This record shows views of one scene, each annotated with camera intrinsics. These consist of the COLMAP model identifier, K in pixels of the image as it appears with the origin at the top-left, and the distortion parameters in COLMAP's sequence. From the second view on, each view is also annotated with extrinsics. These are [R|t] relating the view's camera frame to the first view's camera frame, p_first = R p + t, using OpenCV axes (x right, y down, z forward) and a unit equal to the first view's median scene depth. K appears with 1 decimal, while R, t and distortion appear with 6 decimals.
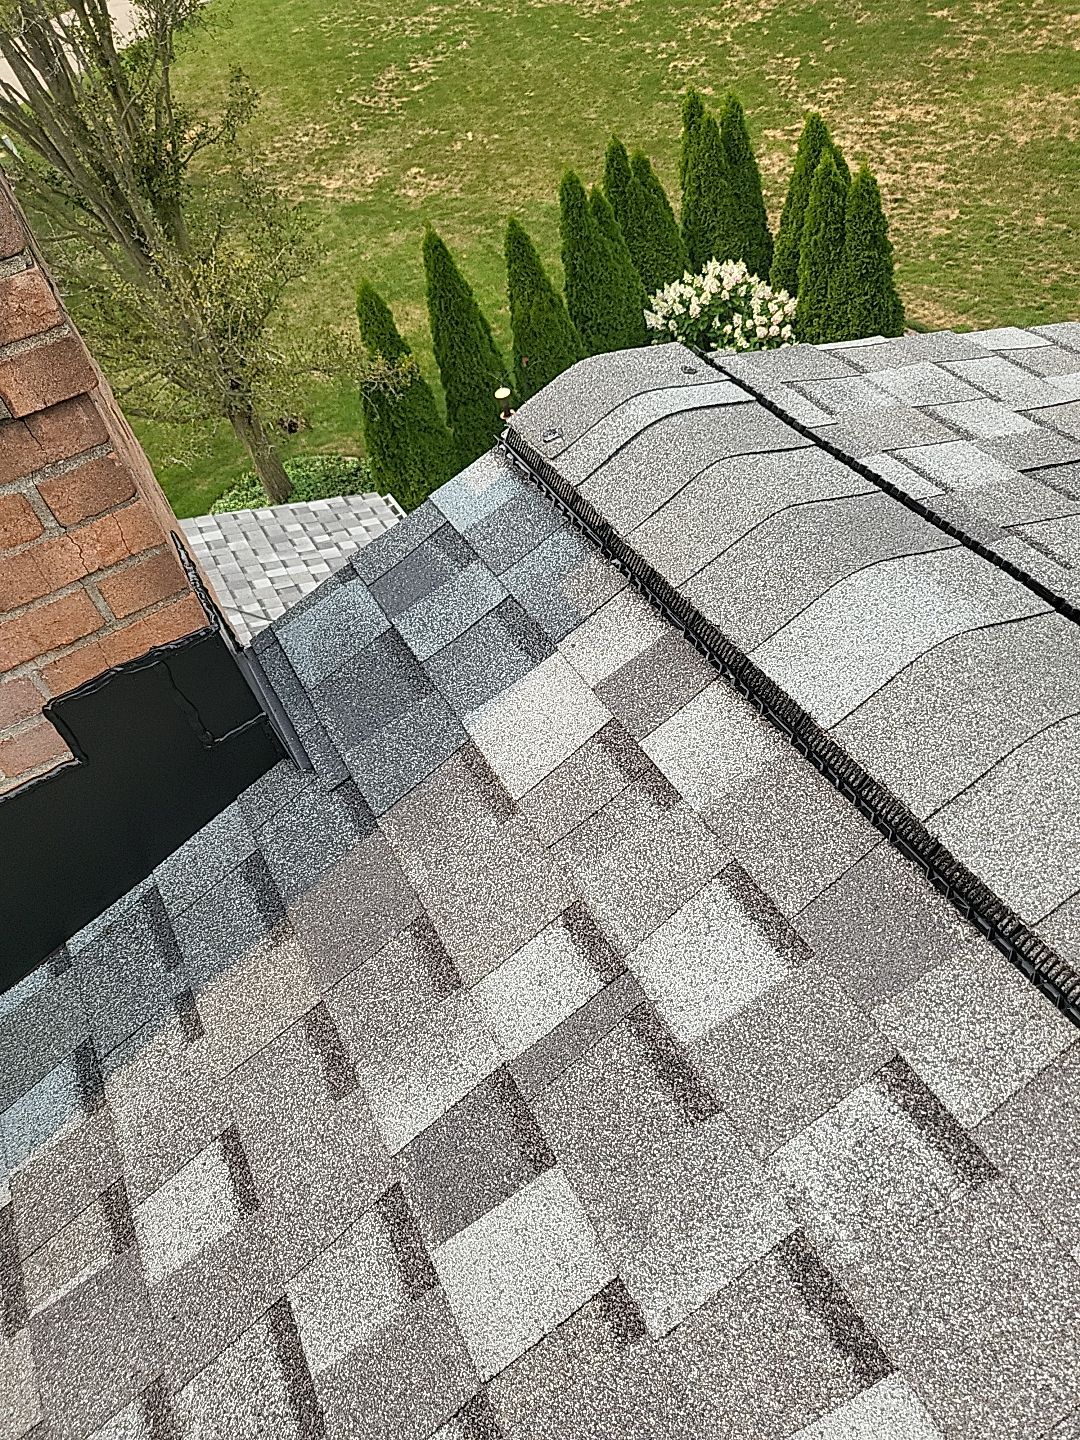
lens RADIAL K [[1094.5, 0, 592.2], [0, 1094.5, 722.9], [0, 0, 1]] dist [-0.015987, 0.053599]
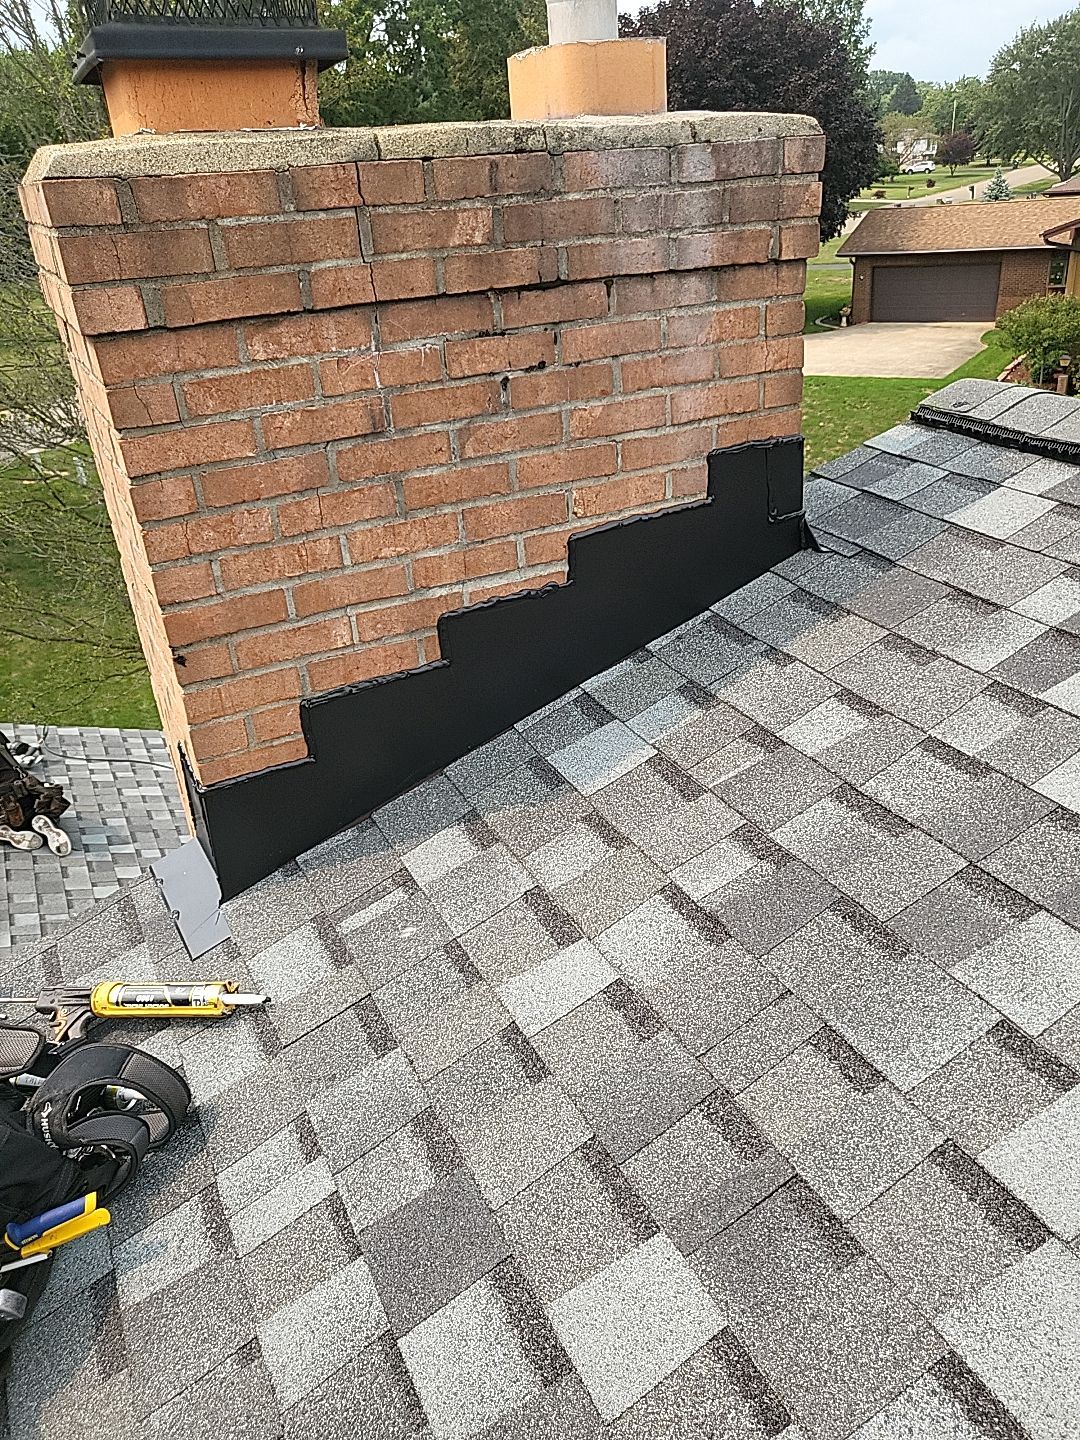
lens RADIAL K [[1094.5, 0, 592.2], [0, 1094.5, 722.9], [0, 0, 1]] dist [-0.015987, 0.053599]
pose [[0.991857, 0.118795, 0.045899, -0.649331], [-0.095925, 0.933940, -0.344318, 0.851005], [-0.083770, 0.337111, 0.937731, -0.316085]]
